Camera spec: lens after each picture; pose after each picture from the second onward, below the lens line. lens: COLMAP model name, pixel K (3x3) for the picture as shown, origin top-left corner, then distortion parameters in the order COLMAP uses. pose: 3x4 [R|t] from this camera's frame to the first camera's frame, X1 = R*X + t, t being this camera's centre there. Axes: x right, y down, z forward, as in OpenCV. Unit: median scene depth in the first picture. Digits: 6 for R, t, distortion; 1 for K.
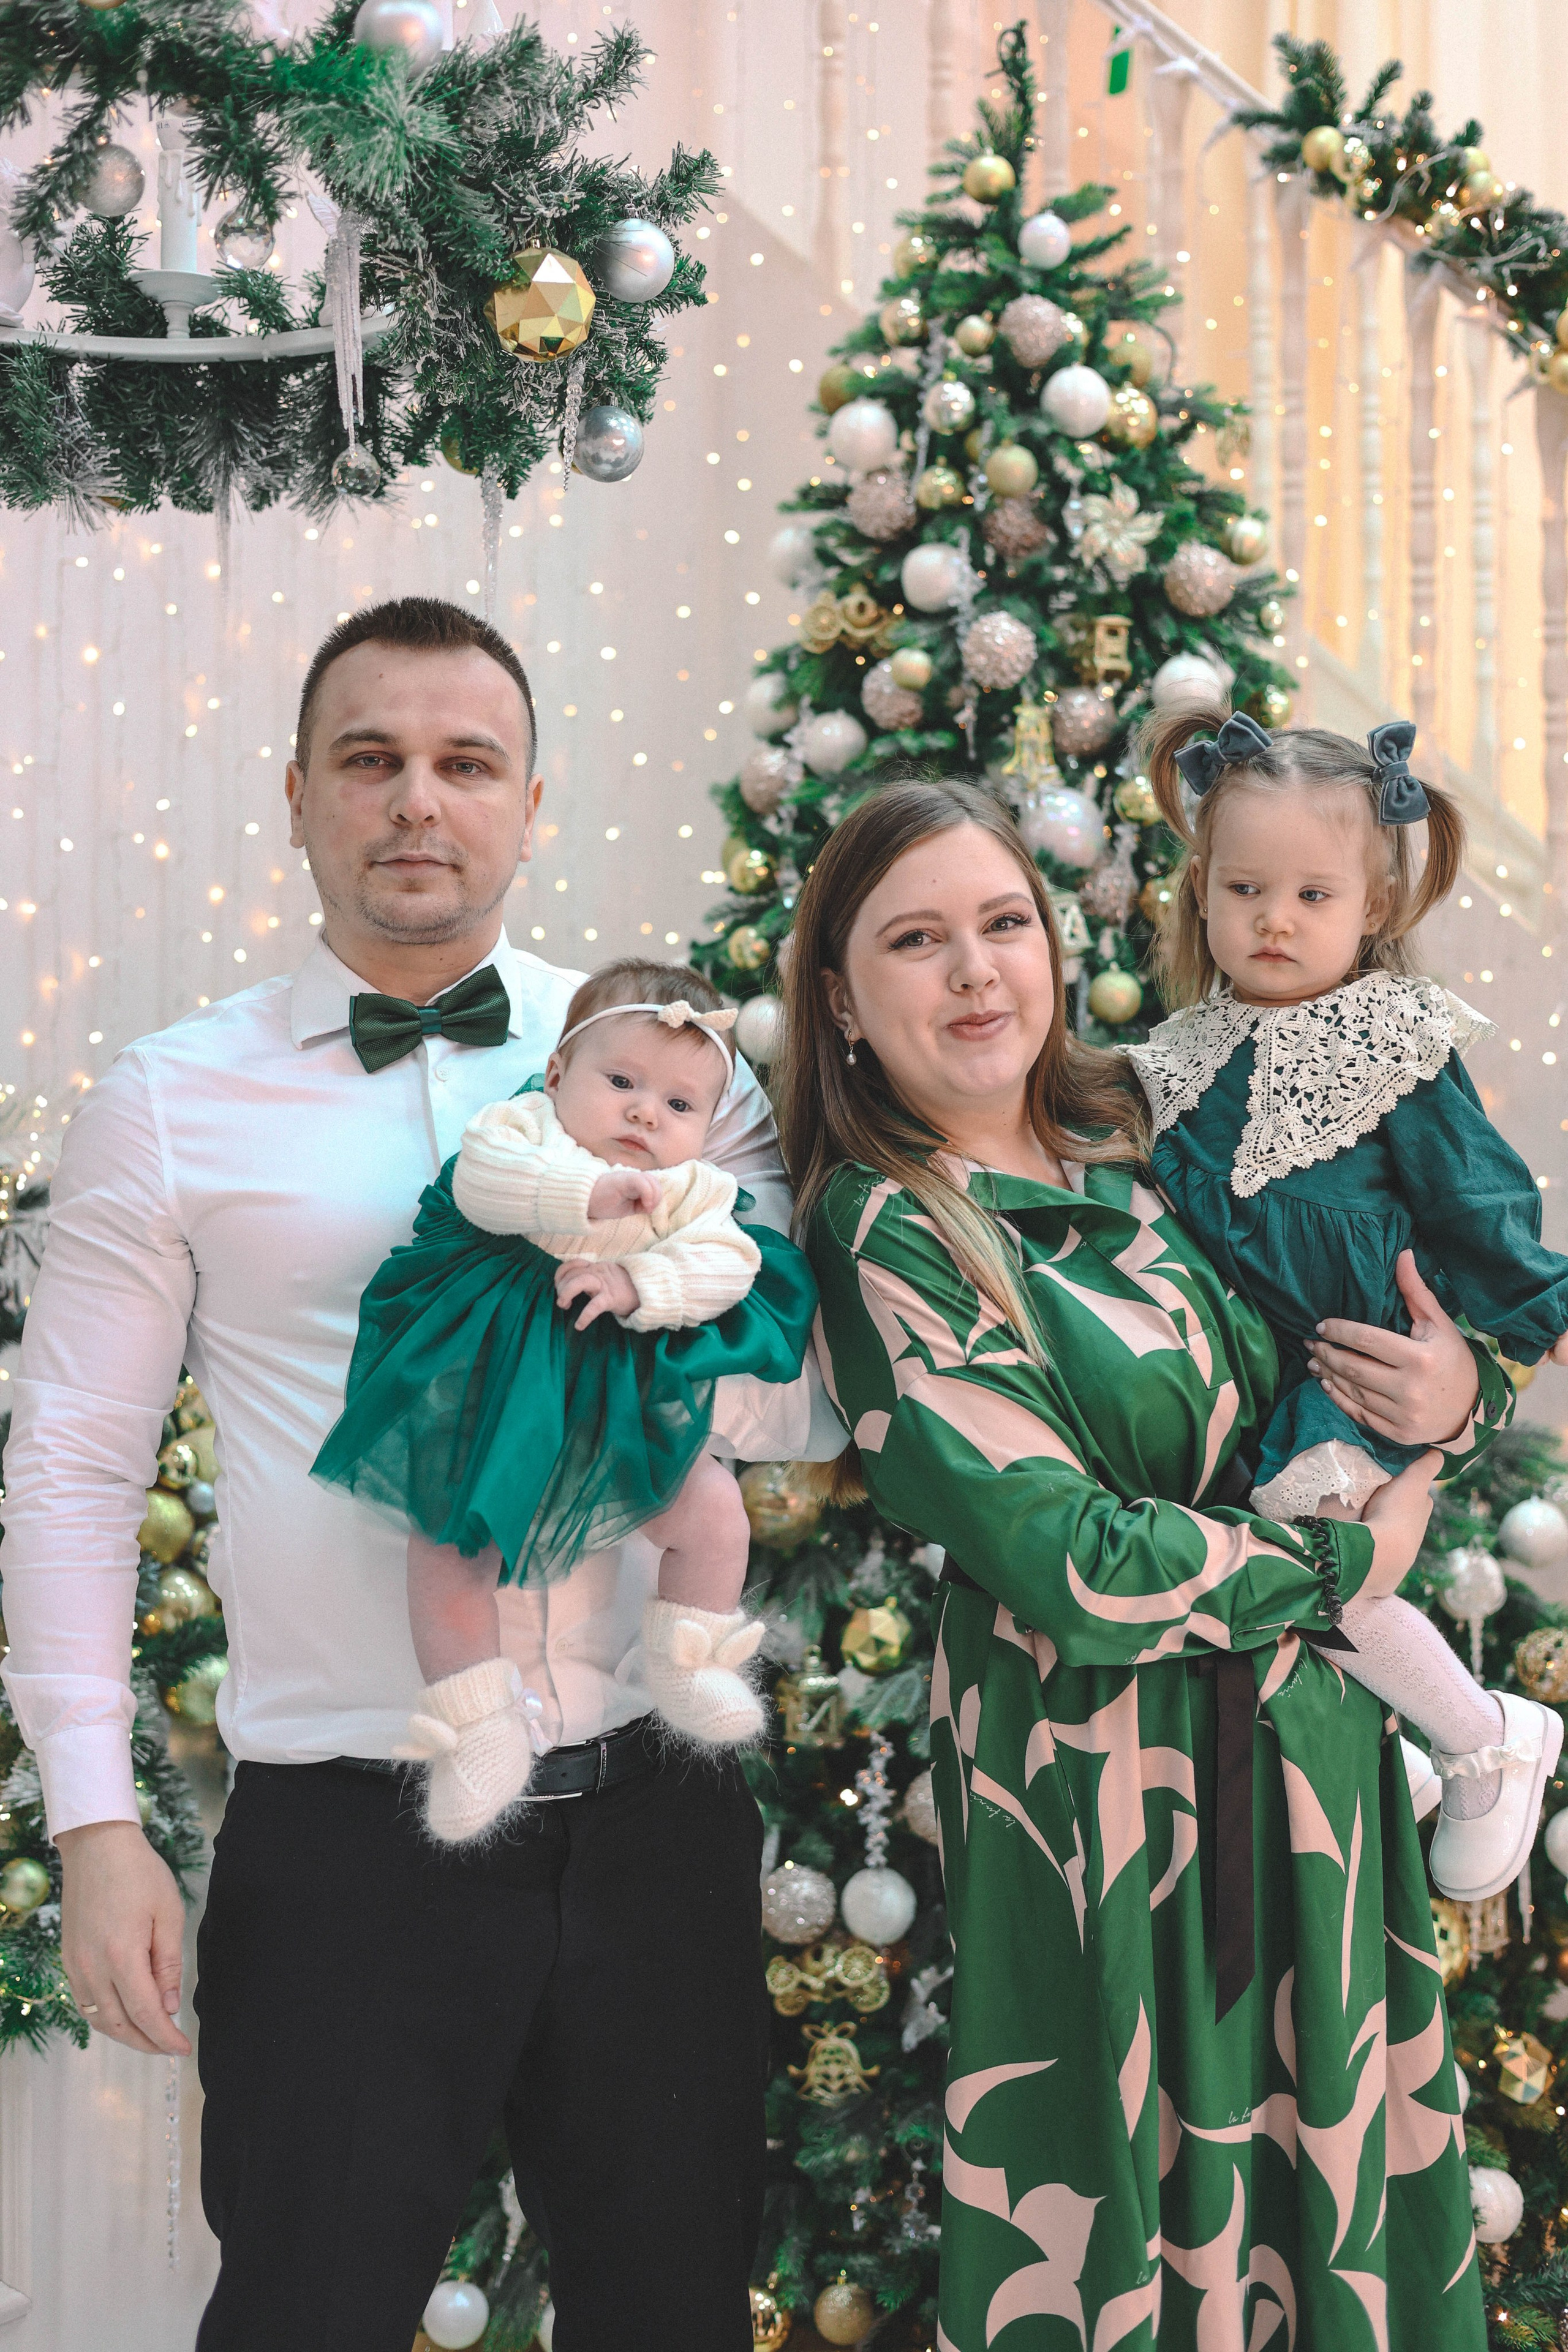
lens RADIAL K [[3304.5, 0, 787.4], [0, 3304.5, 1169.6], [0, 0, 1]] dist [0.031778, -0.103889]
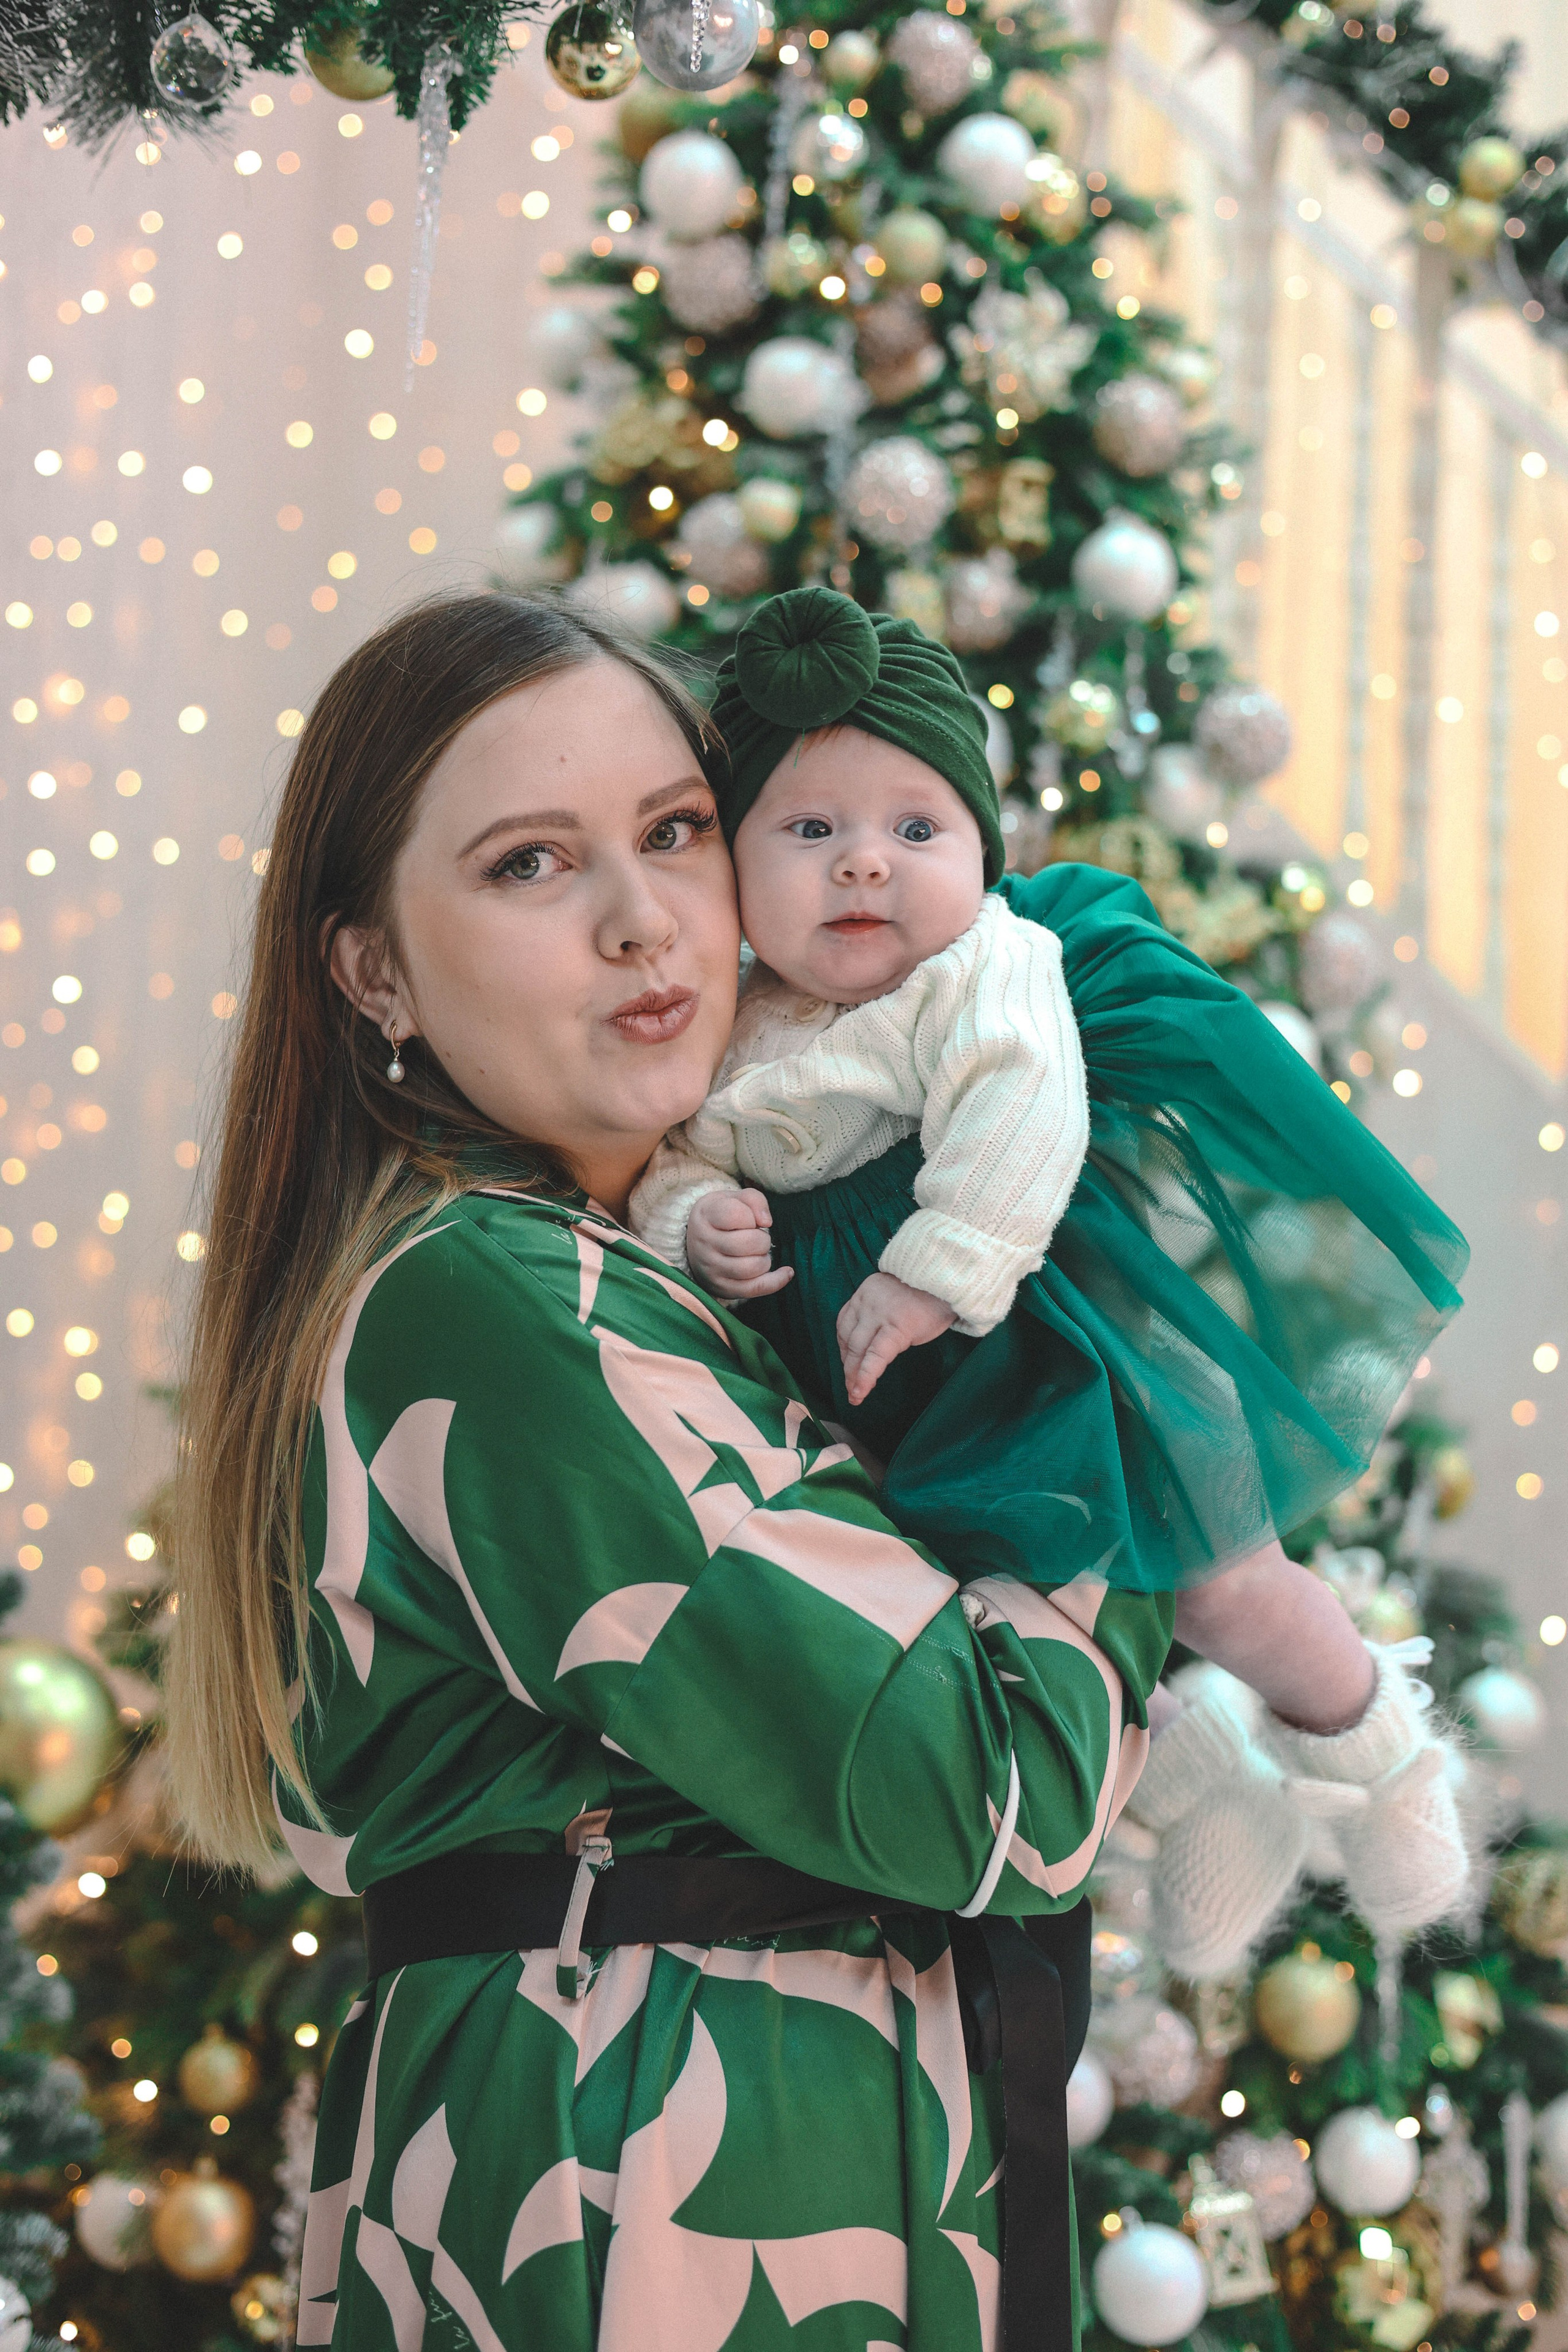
lens RADIAL K [[3328.6, 0, 734.8], [0, 3328.6, 1181.3], [0, 0, 1]] dist [0.007631, -0.079601]
pose [[0.977217, 0.042108, 0.208024, -0.110268], [-0.046819, 0.998745, 0.017772, -0.018752], [-0.207014, -0.027106, 0.977962, 0.286213]]
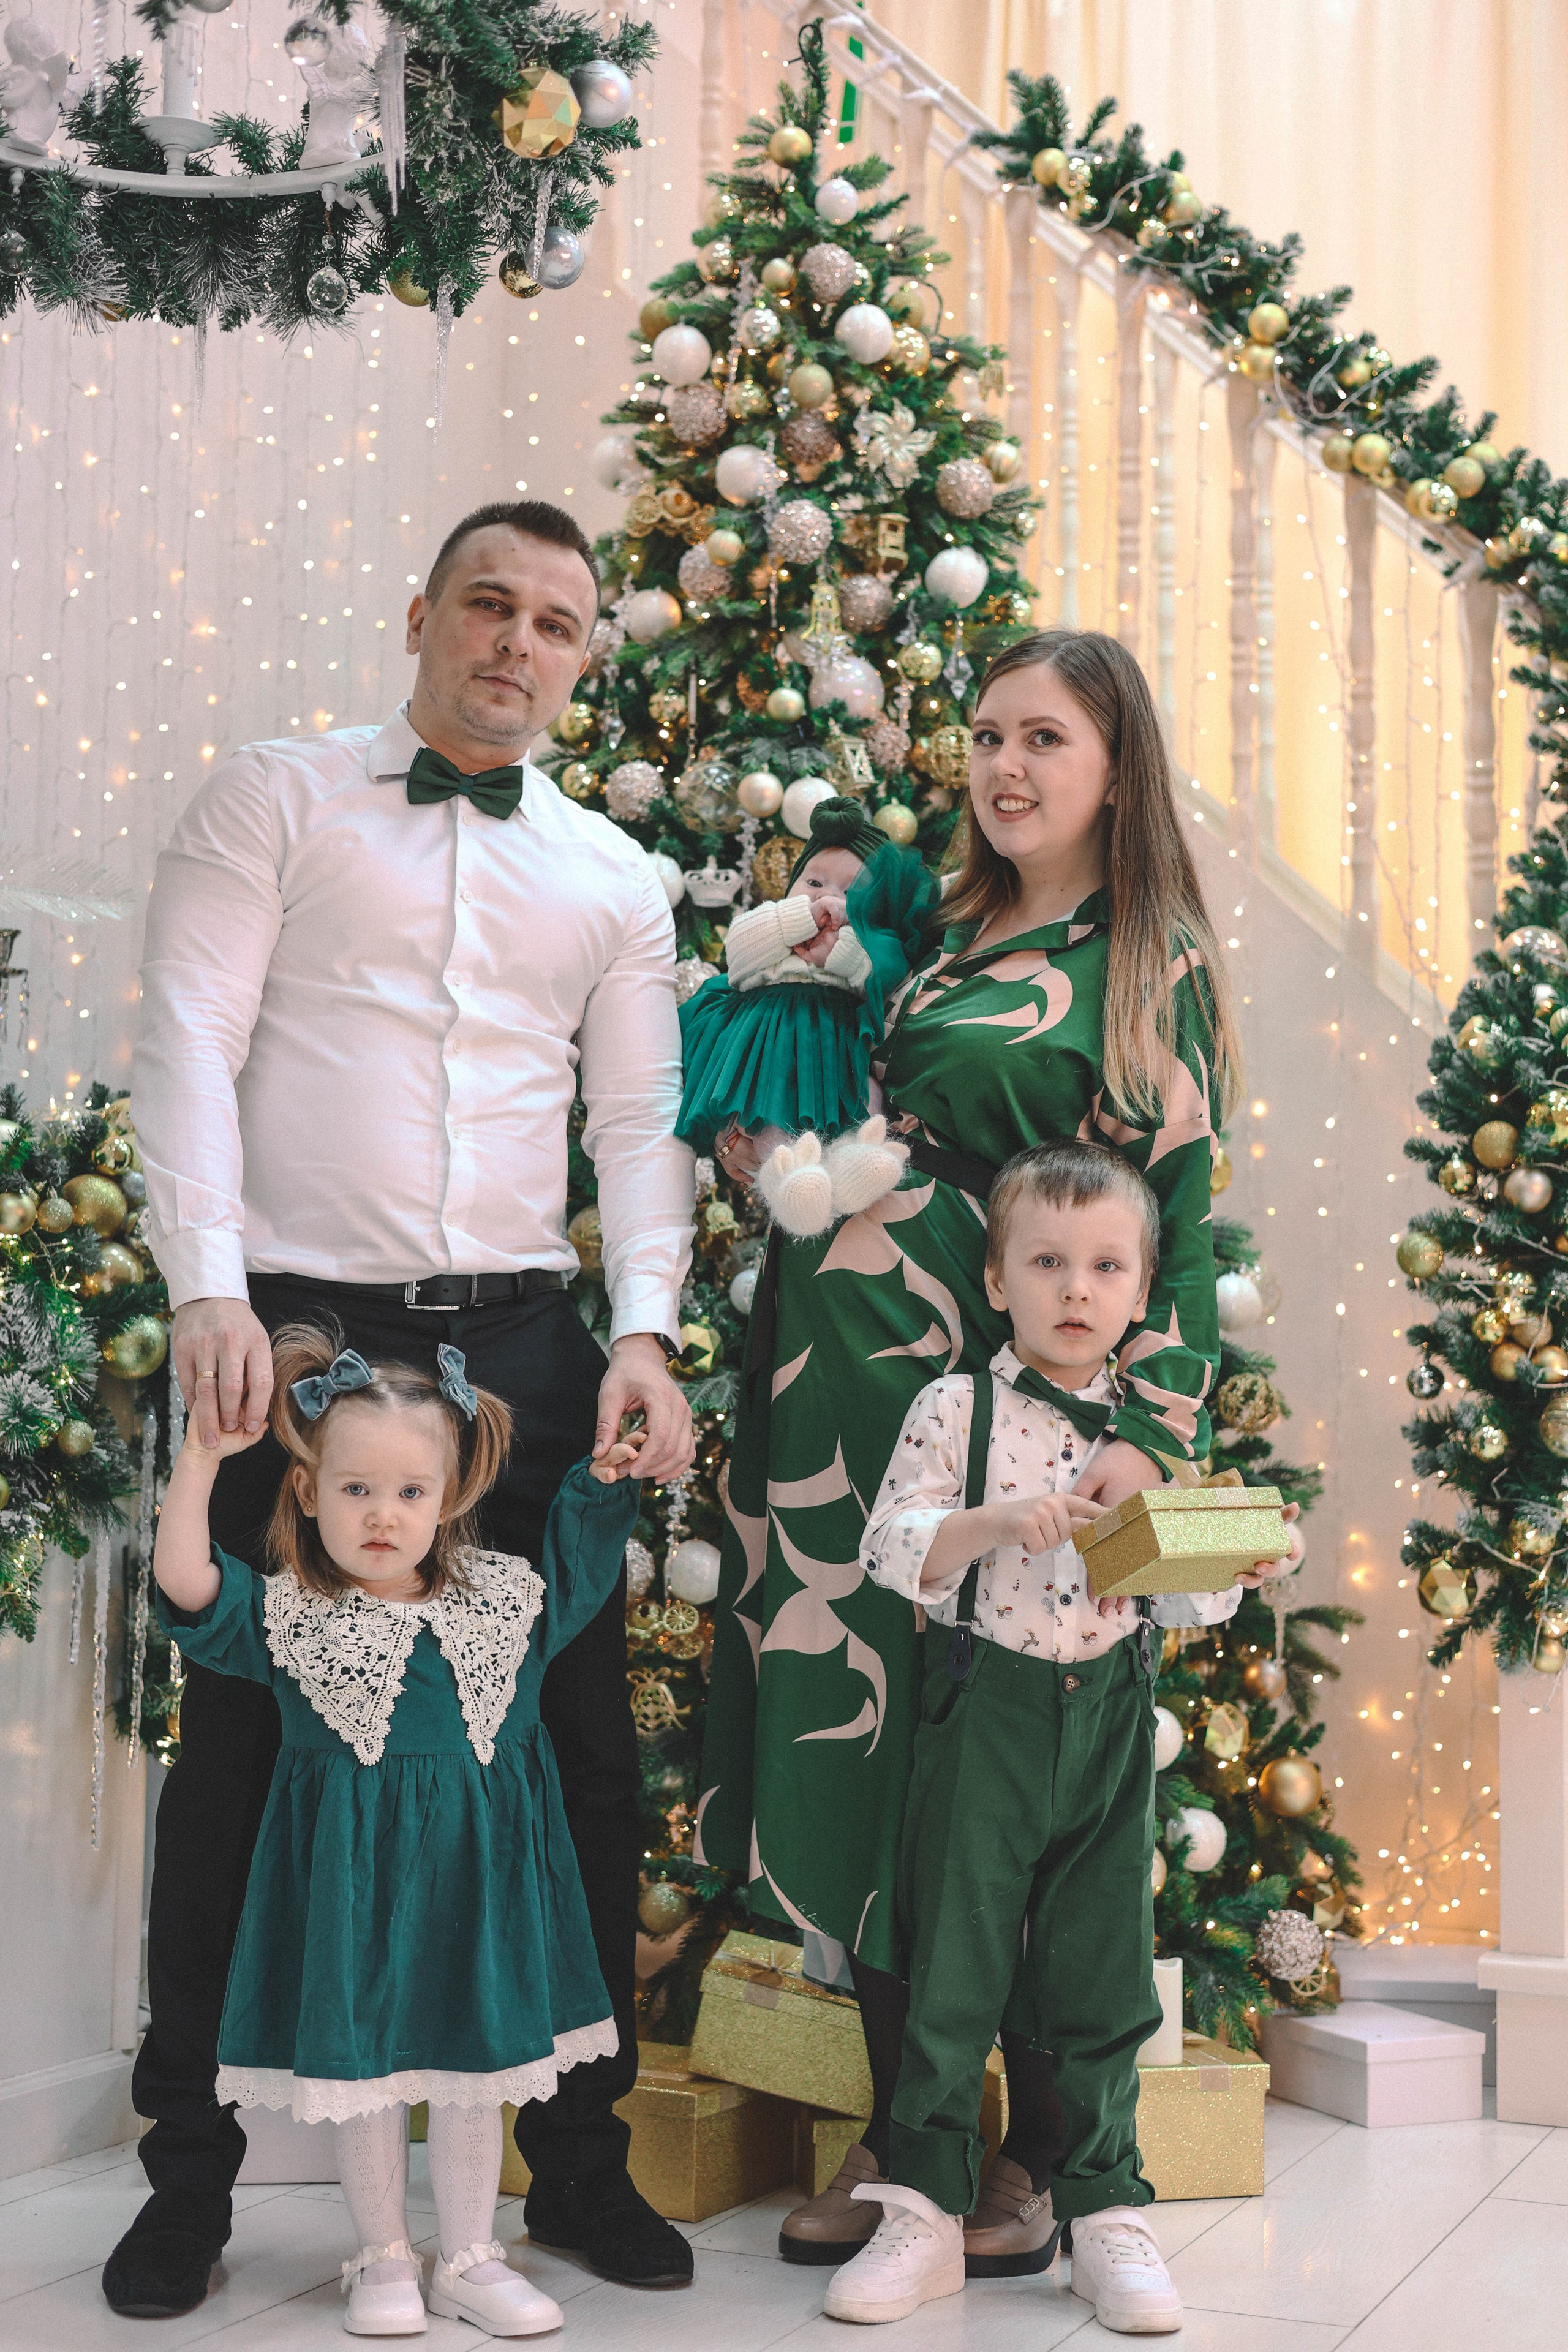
lens RADIAL K [[3277.1, 0, 784.0], [0, 3277.1, 1176.0], [0, 0, 1]] dist [0.033605, -0.160721]
pose [[0.992620, 0.023271, 0.119013, -0.072897], [-0.018352, 0.998938, -0.042262, 0.116818], [-0.119870, 0.039766, 0.991993, -0.142847]]
